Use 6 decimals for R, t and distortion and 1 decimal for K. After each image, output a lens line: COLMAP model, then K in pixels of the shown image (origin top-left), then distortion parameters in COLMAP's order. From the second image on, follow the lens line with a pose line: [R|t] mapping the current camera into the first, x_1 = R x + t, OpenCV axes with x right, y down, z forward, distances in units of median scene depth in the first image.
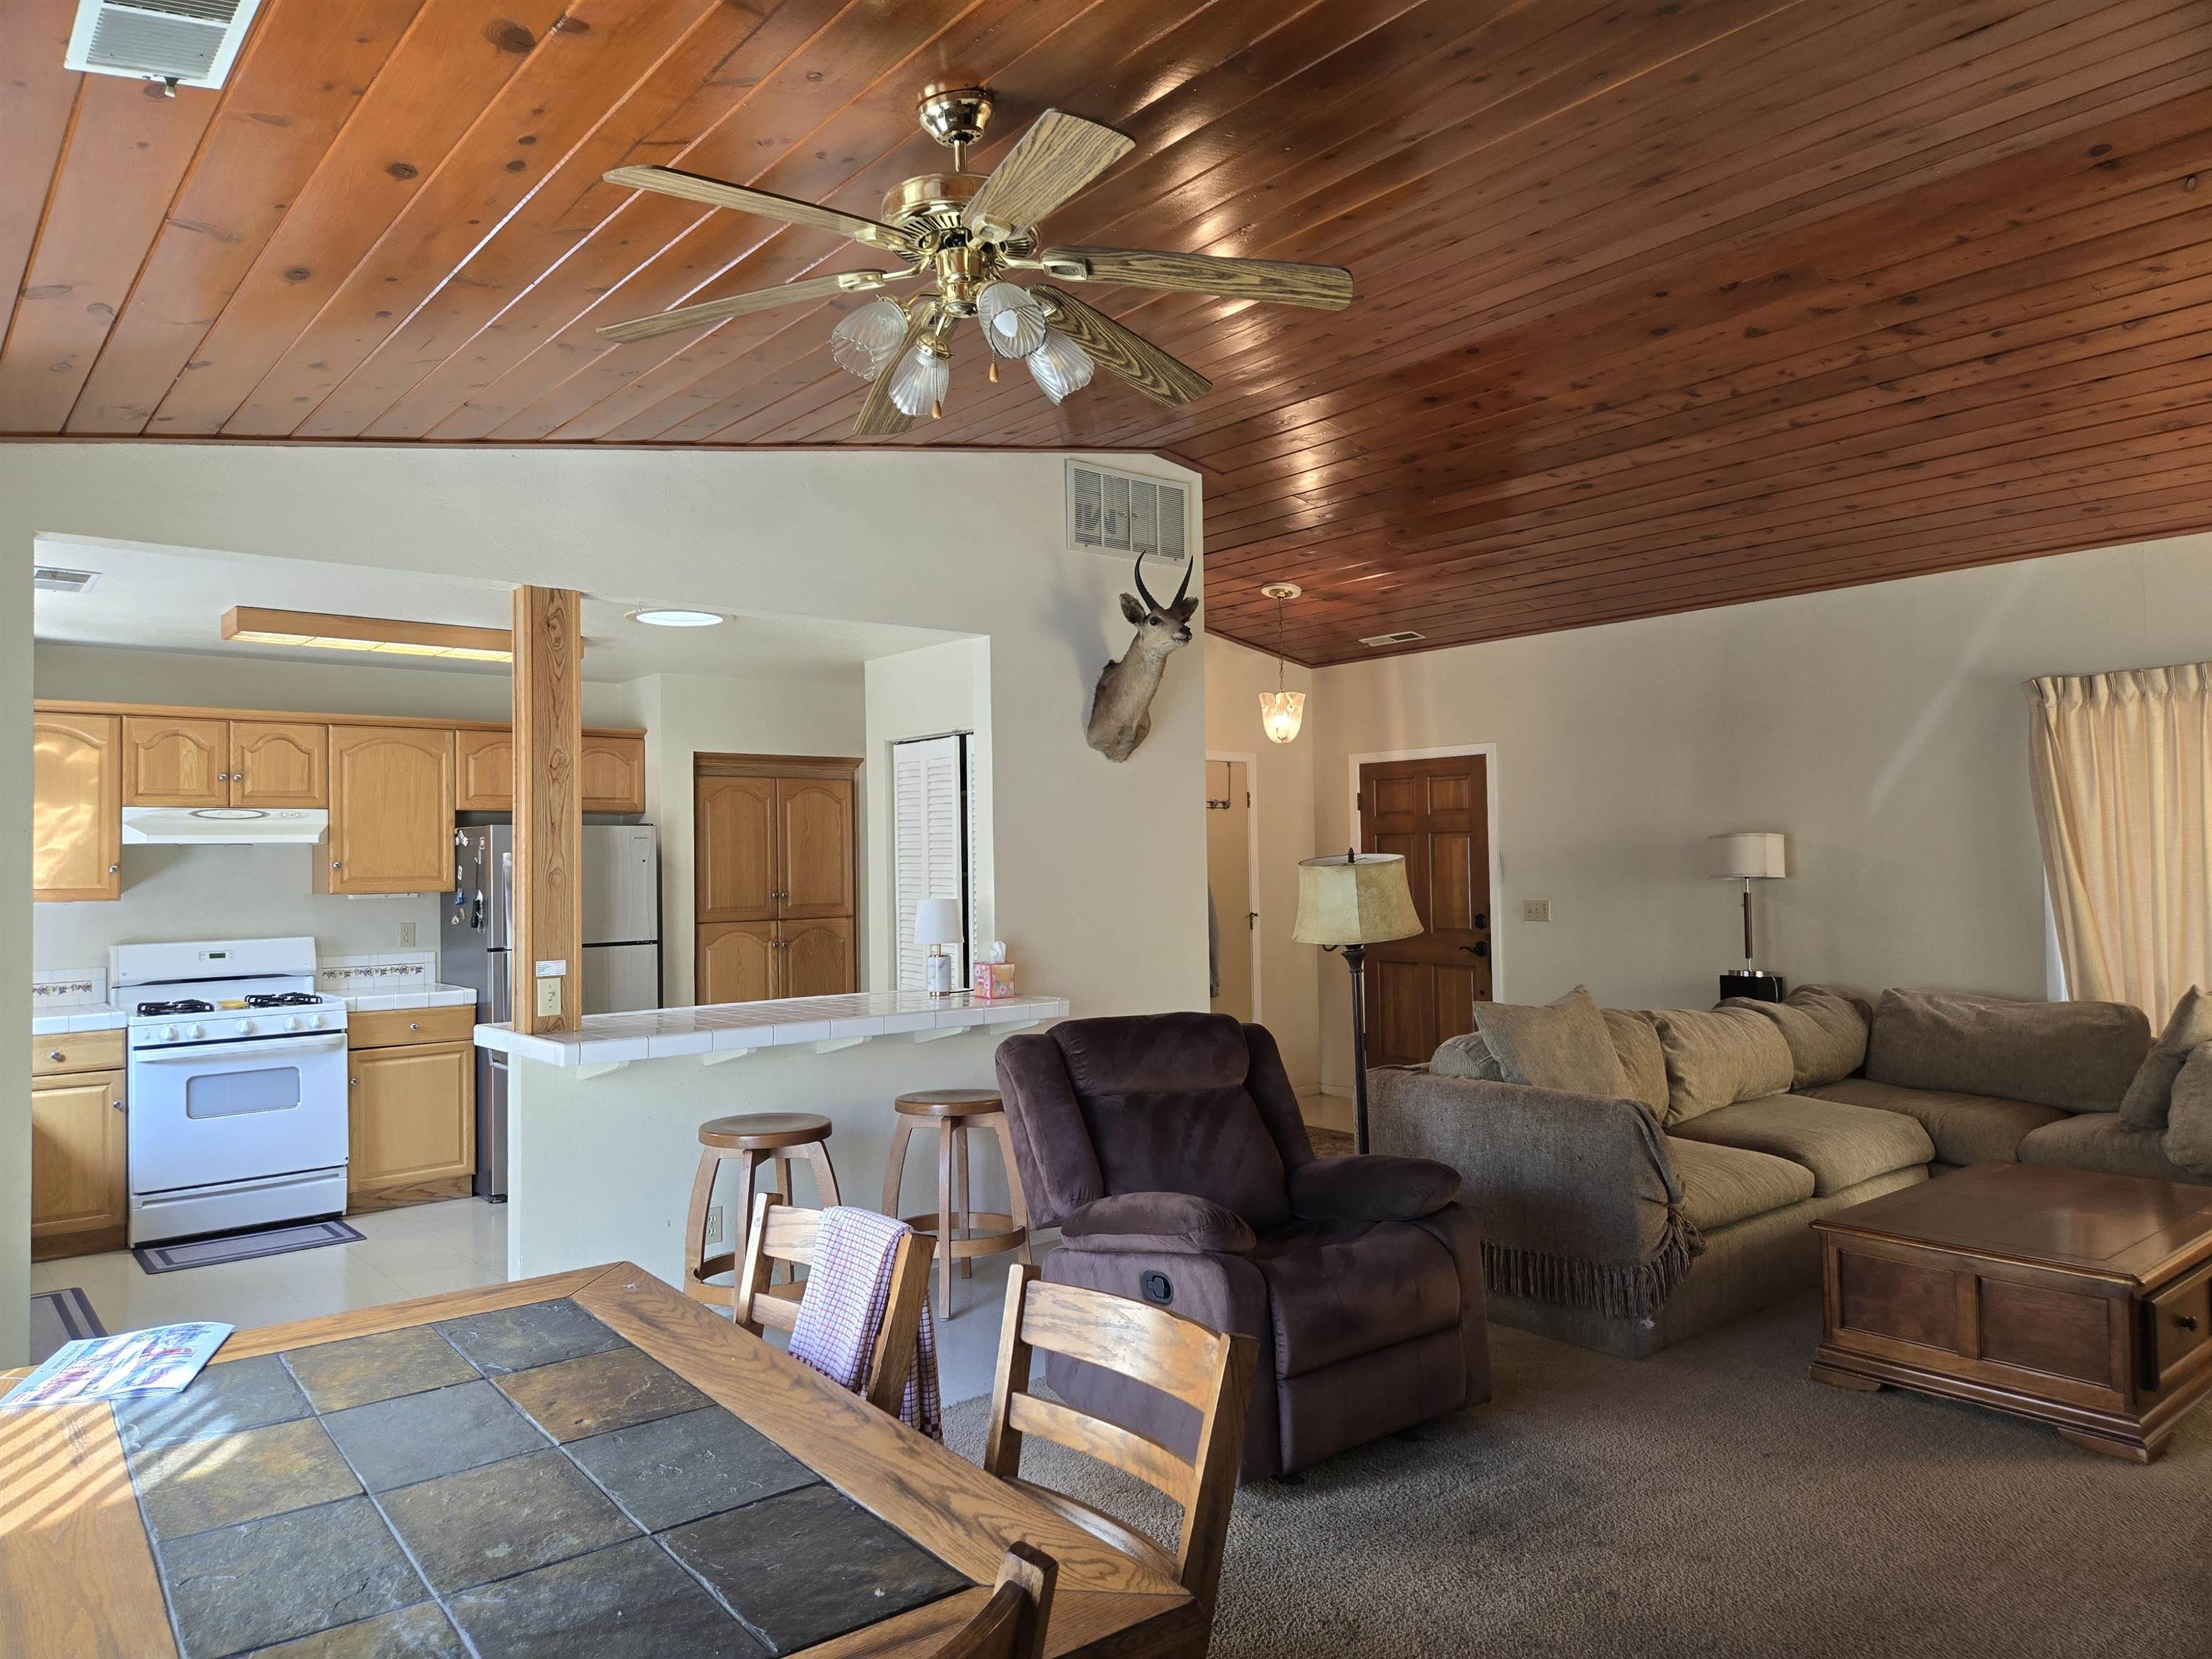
lens RADIAL K [[1509.0, 0, 1106.0], [0, 1509.0, 829.5], [0, 0, 1]] dist [0.046186, -0.035625]
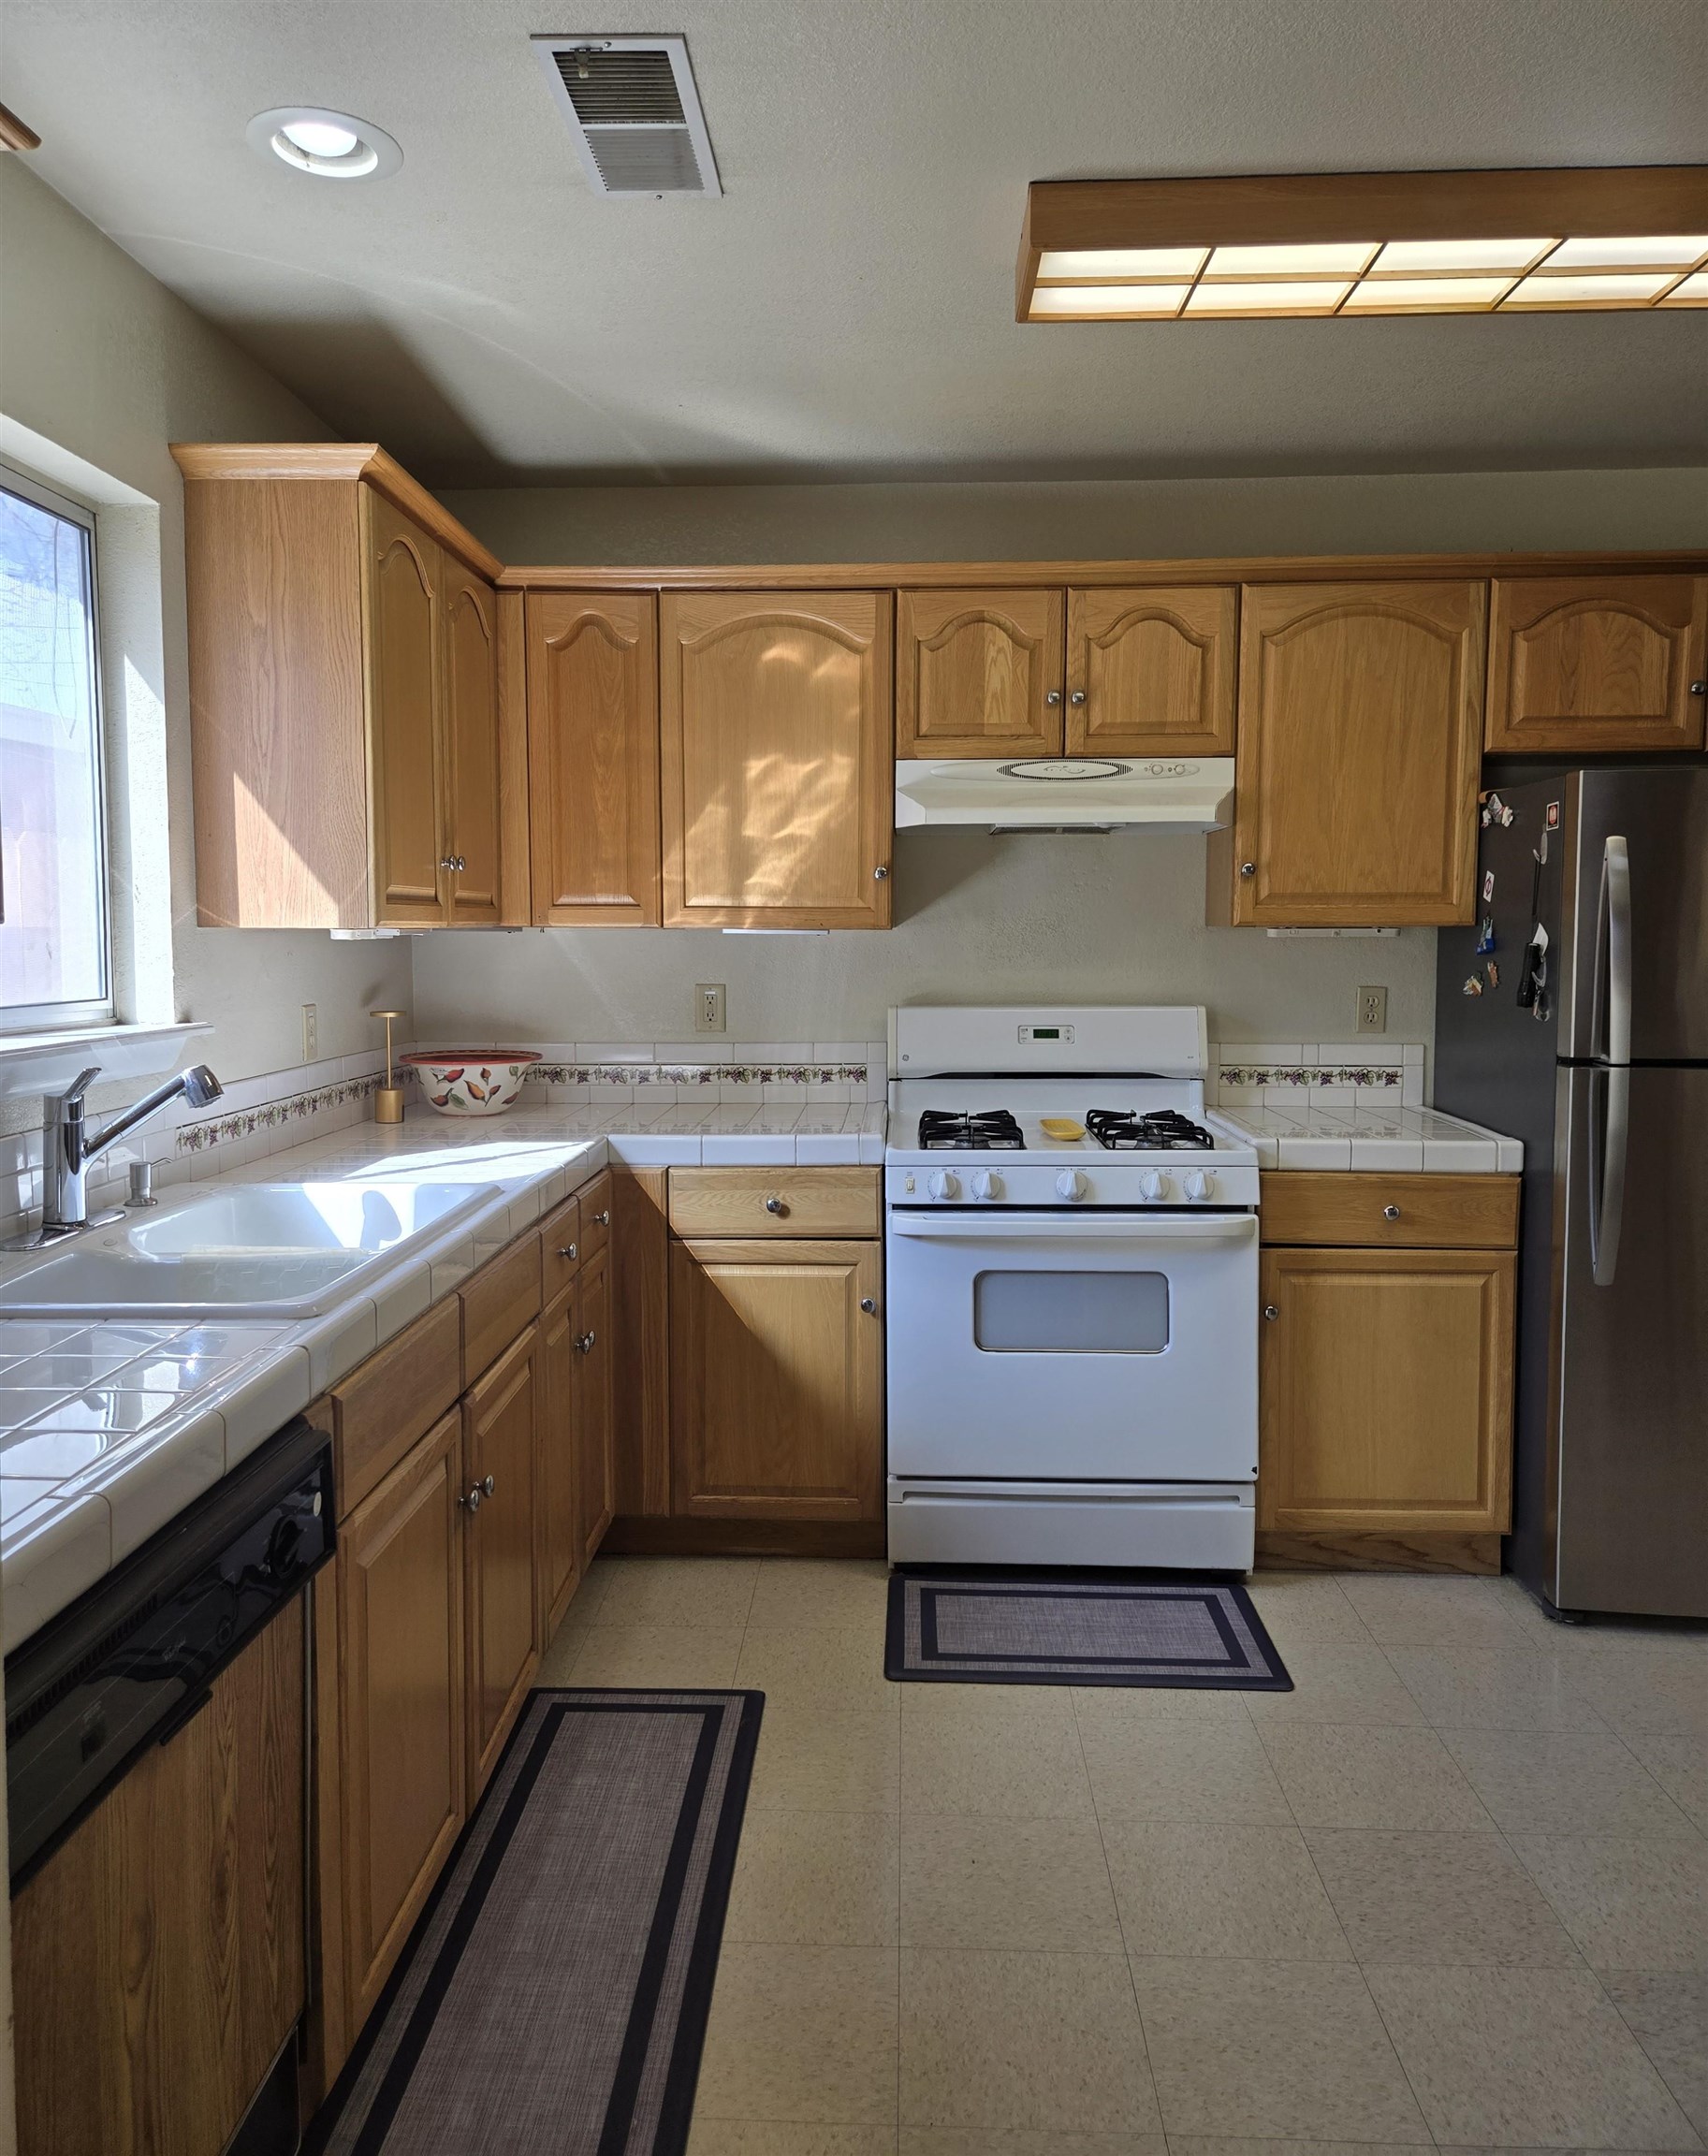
lens RADIAL K [[1540.8, 0, 855.8], [0, 1540.8, 1032.4], [0, 0, 1]] dist [0.080579, -0.002051]
pose [[0.750605, 0.065731, -0.657474, -0.273910], [0.002994, 0.994691, 0.102862, 0.025246], [0.660745, -0.079177, 0.746423, 0.552083]]
